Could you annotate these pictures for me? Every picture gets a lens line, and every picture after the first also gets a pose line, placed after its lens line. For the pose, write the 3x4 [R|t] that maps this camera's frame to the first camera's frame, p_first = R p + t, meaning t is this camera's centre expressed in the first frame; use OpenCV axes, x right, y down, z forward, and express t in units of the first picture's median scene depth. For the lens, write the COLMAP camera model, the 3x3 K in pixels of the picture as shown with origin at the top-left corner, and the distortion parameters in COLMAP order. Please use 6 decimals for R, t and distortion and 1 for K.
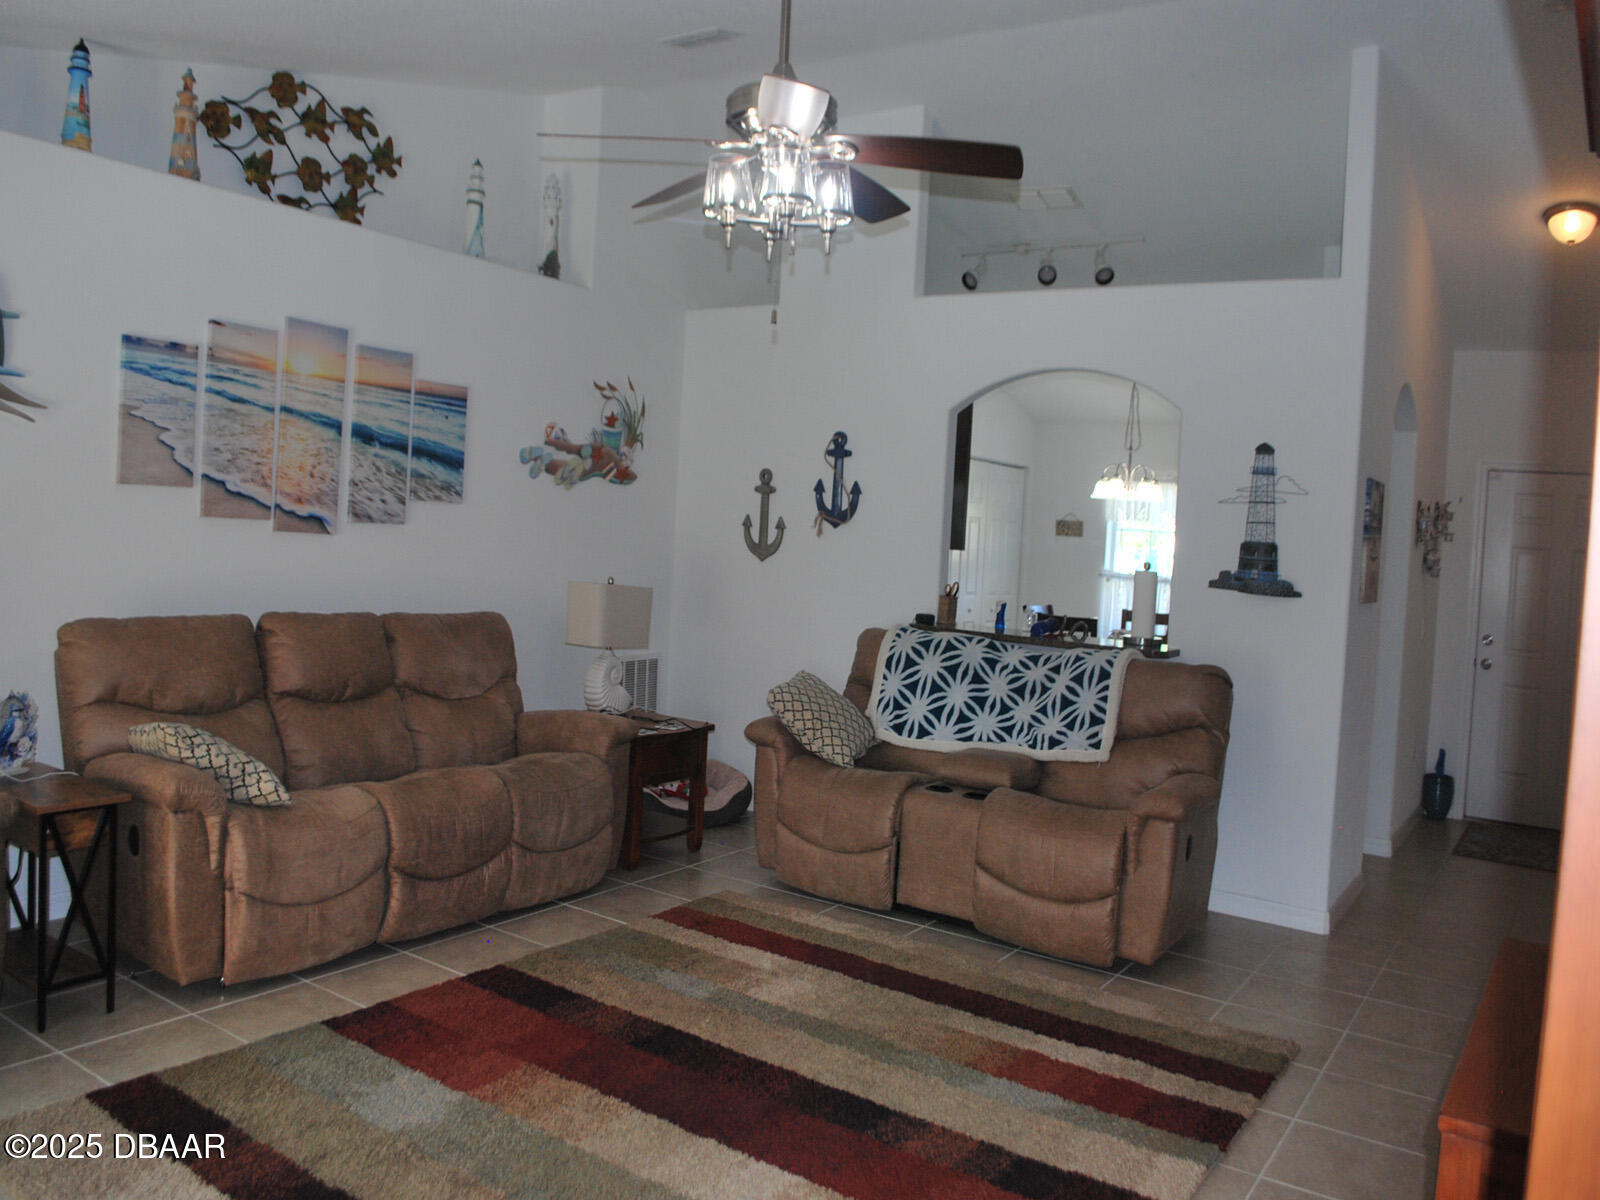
lens RADIAL K [[1277.3, 0, 798.7], [0, 1277.3, 570.1], [0, 0, 1]] dist [-0.075071, 0.002622]
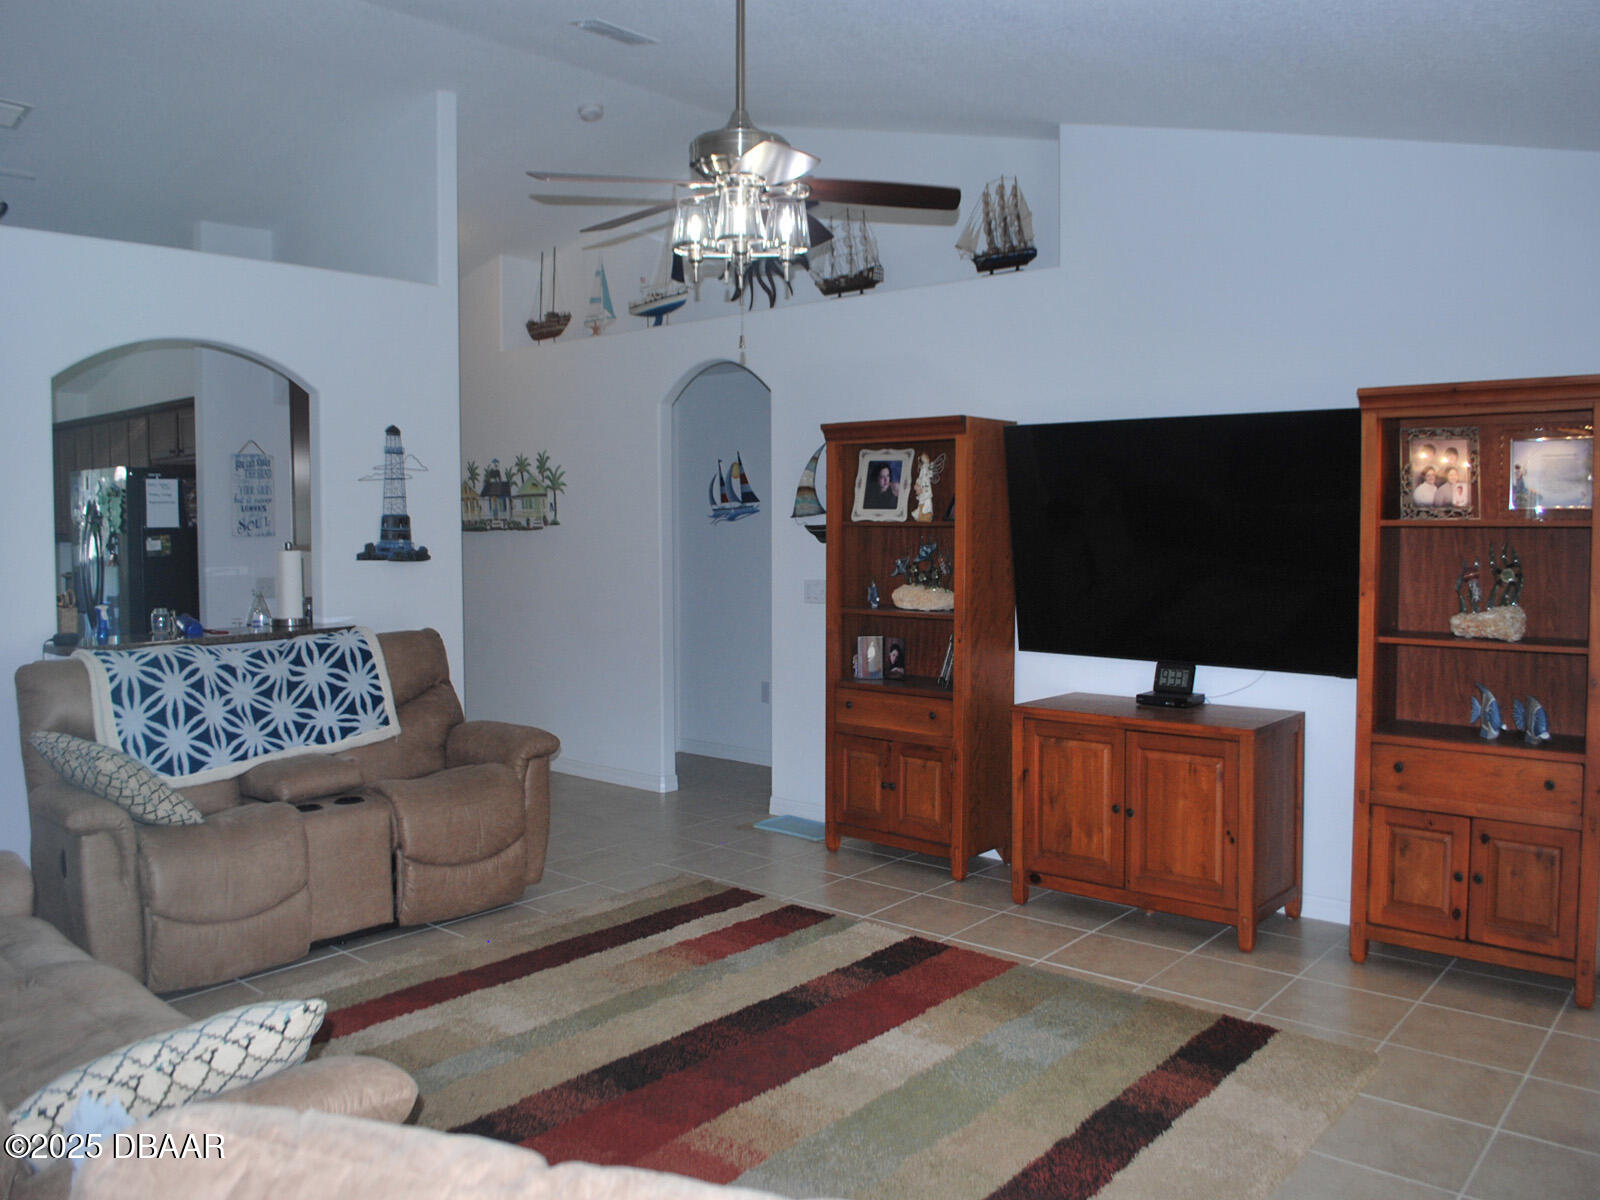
lens RADIAL K [[1277.3, 0, 798.7], [0, 1277.3, 570.1], [0, 0, 1]] dist [-0.075071, 0.002622]
pose [[0.103400, -0.108527, 0.988701, -1.256934], [0.047963, 0.993417, 0.104029, -0.129437], [-0.993483, 0.036664, 0.107924, 0.942924]]
